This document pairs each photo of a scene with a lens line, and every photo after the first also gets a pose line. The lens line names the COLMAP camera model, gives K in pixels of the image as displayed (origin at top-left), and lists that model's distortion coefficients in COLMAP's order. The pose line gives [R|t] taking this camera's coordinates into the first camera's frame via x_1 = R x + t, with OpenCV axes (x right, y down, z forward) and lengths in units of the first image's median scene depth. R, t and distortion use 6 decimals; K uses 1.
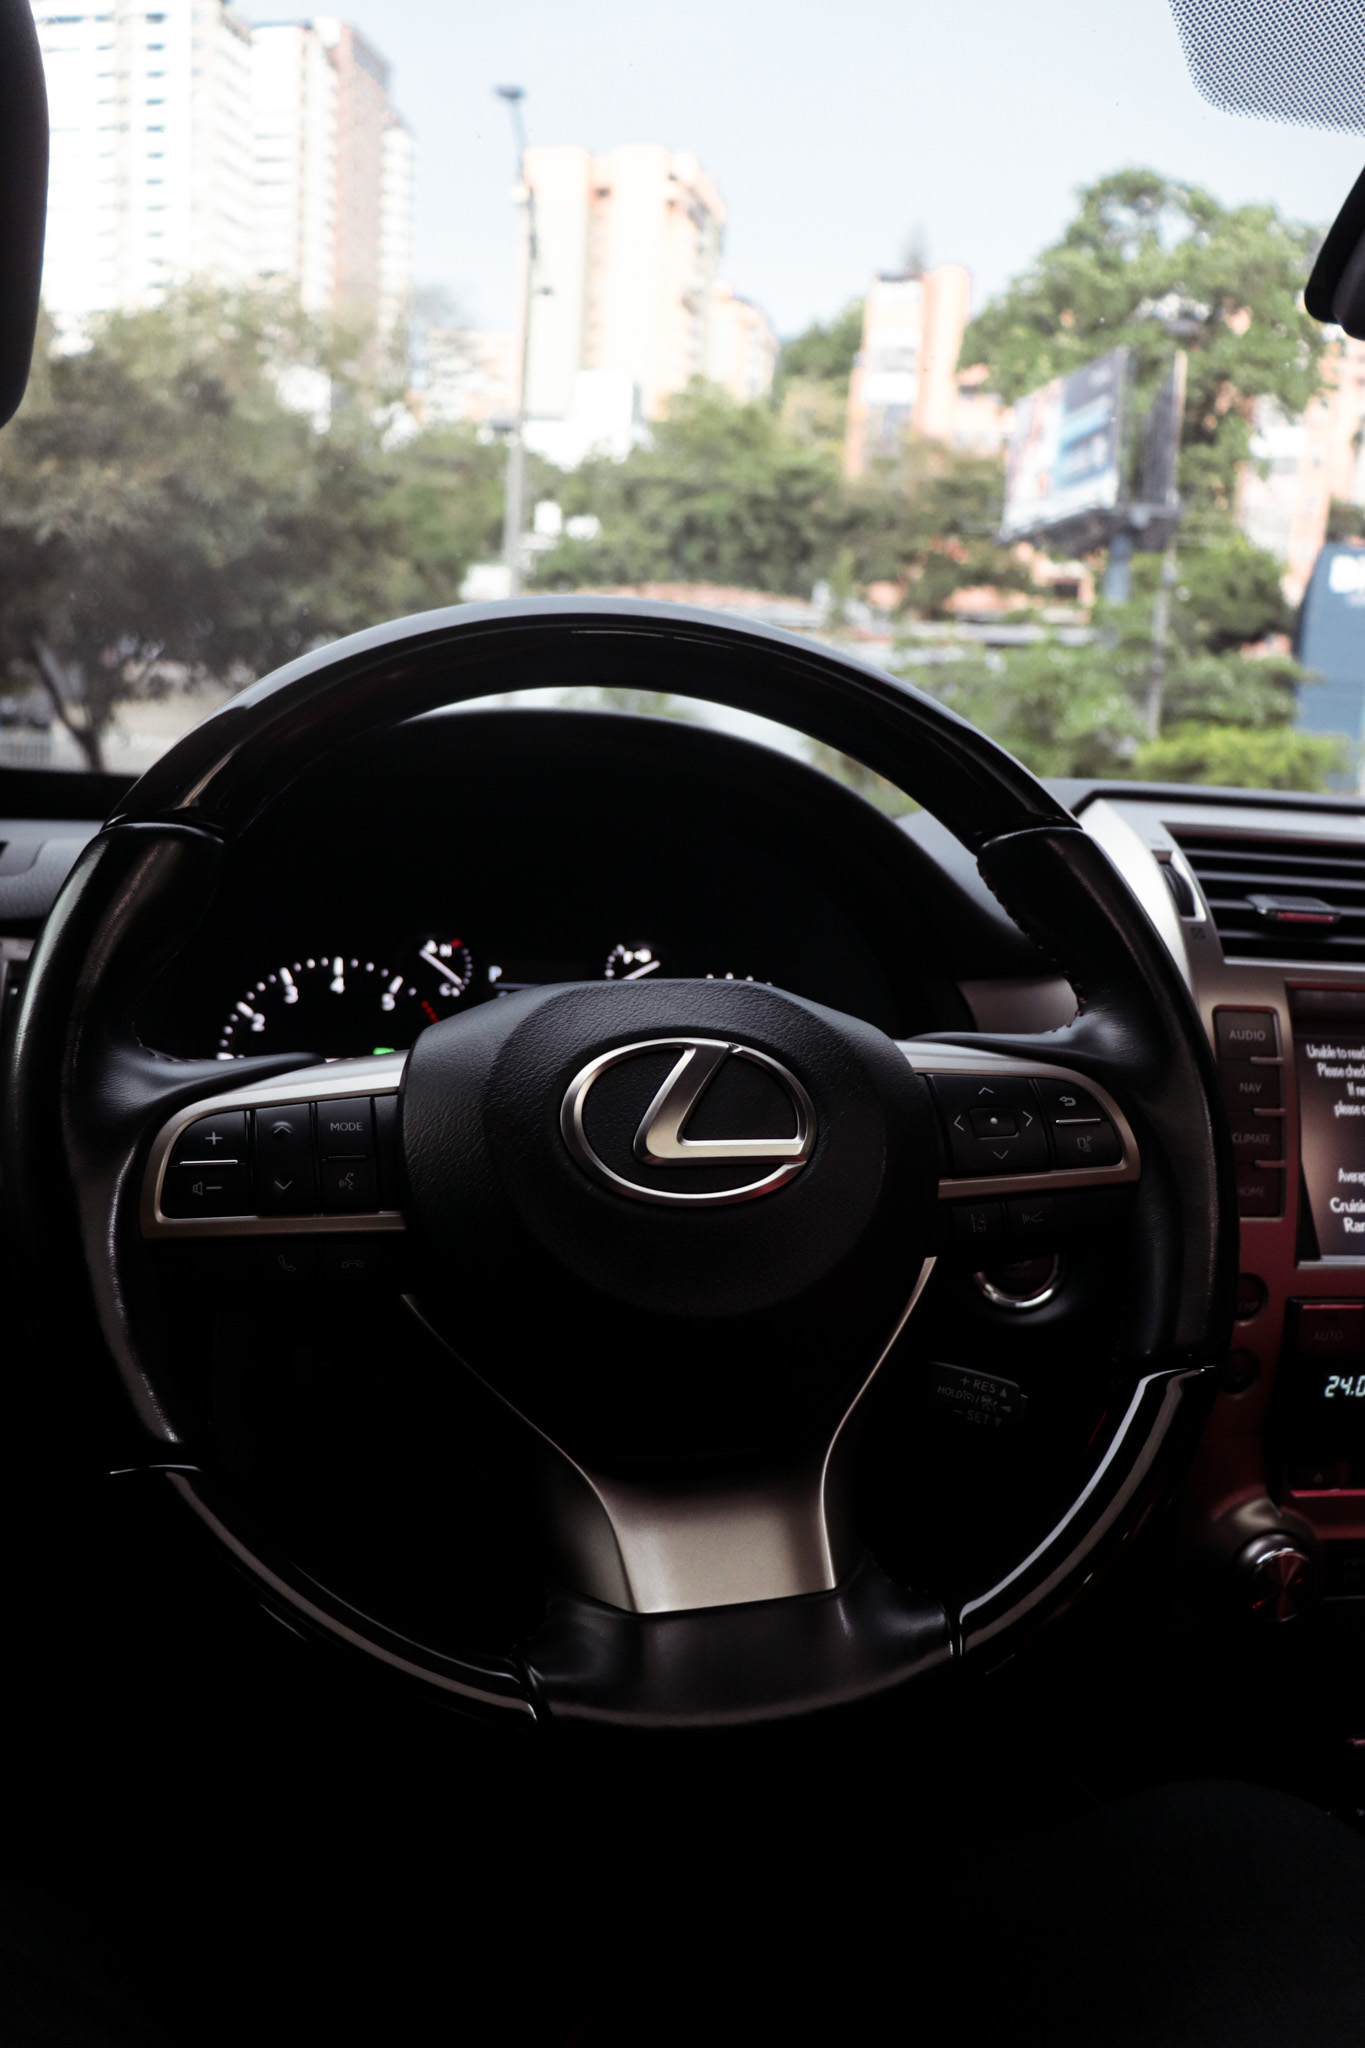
lens RADIAL K [[1620.4, 0, 678.1], [0, 1620.4, 1026.0], [0, 0, 1]] dist [0.008448, -0.021420]
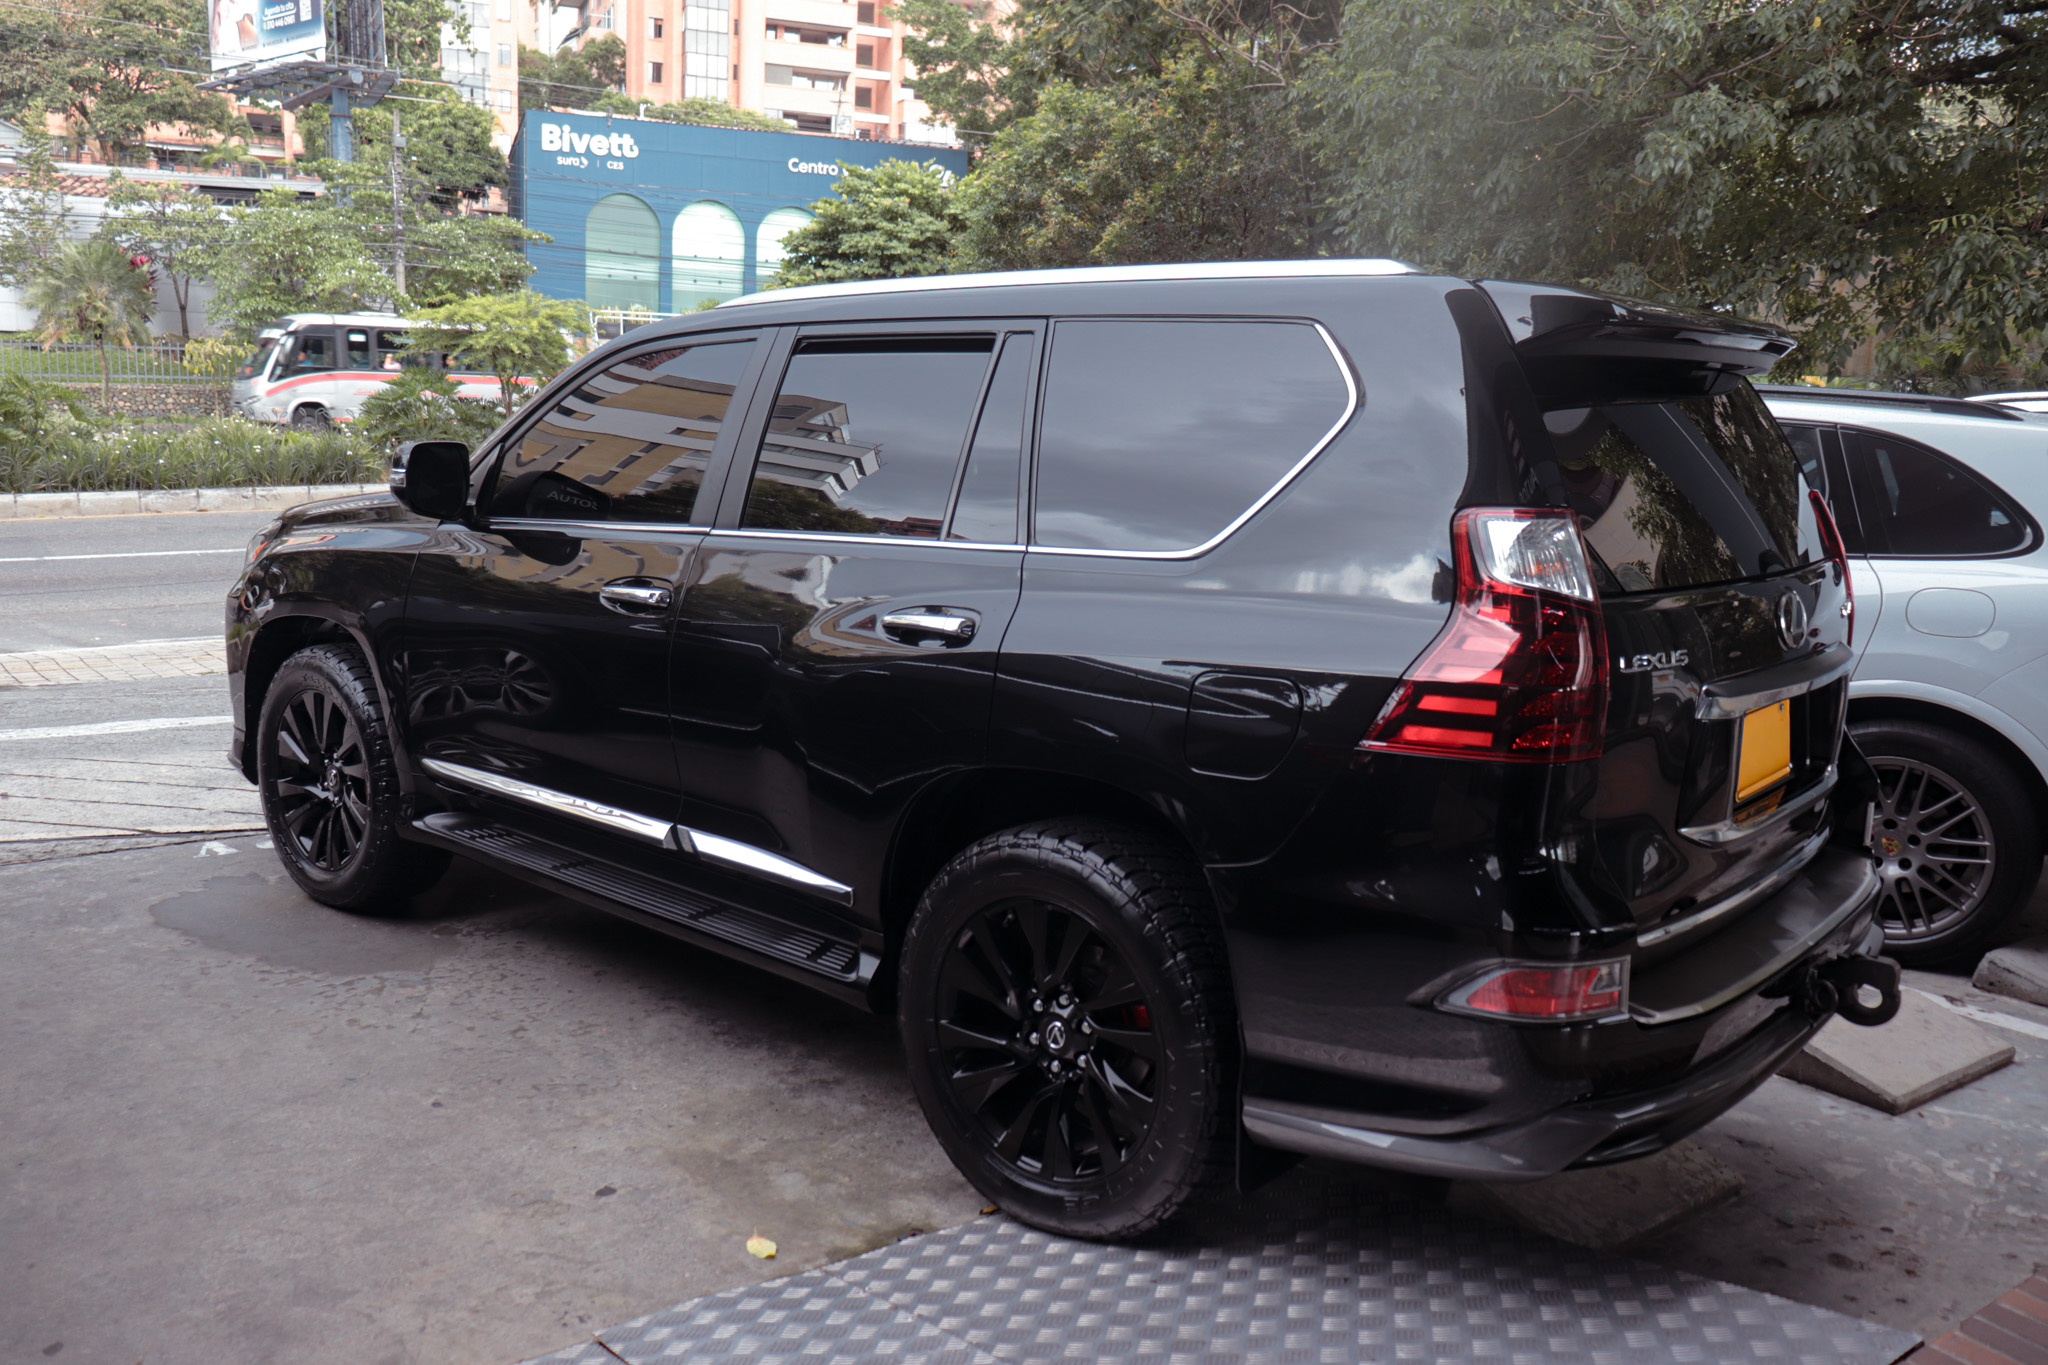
lens RADIAL K [[1620.4, 0, 1008.9], [0, 1620.4, 675.8], [0, 0, 1]] dist [0.008448, -0.021420]
pose [[0.797822, -0.138761, 0.586707, -1.348963], [0.099546, 0.990115, 0.098803, 0.088016], [-0.594617, -0.020423, 0.803749, -2.697147]]
